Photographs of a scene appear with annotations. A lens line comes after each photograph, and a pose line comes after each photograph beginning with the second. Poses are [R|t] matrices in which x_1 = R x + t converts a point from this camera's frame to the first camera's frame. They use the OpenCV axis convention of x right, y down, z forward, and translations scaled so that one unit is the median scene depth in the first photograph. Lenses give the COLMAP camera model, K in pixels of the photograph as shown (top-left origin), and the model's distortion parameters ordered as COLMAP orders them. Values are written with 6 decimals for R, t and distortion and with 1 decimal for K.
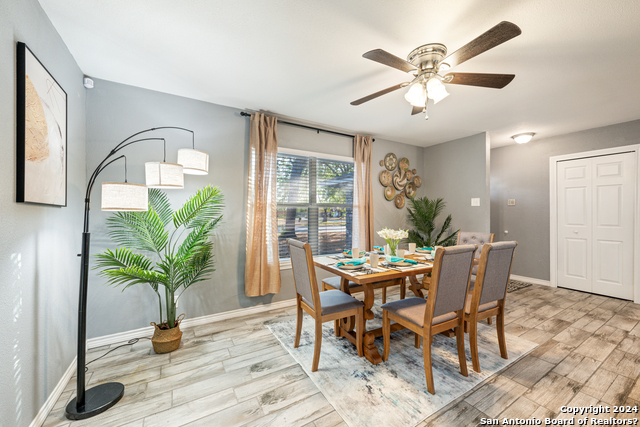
lens RADIAL K [[246.5, 0, 320.7], [0, 246.5, 212.1], [0, 0, 1]] dist [-0.000456, -0.000104]
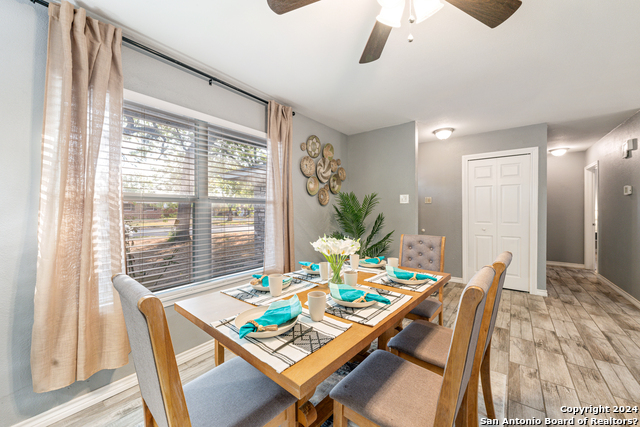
lens RADIAL K [[246.5, 0, 321.5], [0, 246.5, 211.3], [0, 0, 1]] dist [-0.000456, -0.000104]
pose [[0.931842, -0.002779, 0.362853, 0.023589], [0.001288, 0.999990, 0.004351, -0.000043], [-0.362861, -0.003587, 0.931836, 0.288011]]
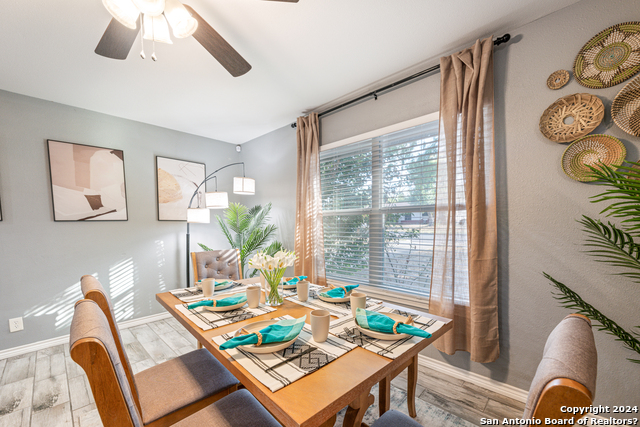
lens RADIAL K [[258.9, 0, 325.6], [0, 258.9, 240.2], [0, 0, 1]] dist [-0.007520, -0.000135]
pose [[0.267610, 0.057562, -0.961807, 0.585753], [0.013737, 0.997885, 0.063543, 0.005475], [0.963430, -0.030217, 0.266253, 0.629075]]
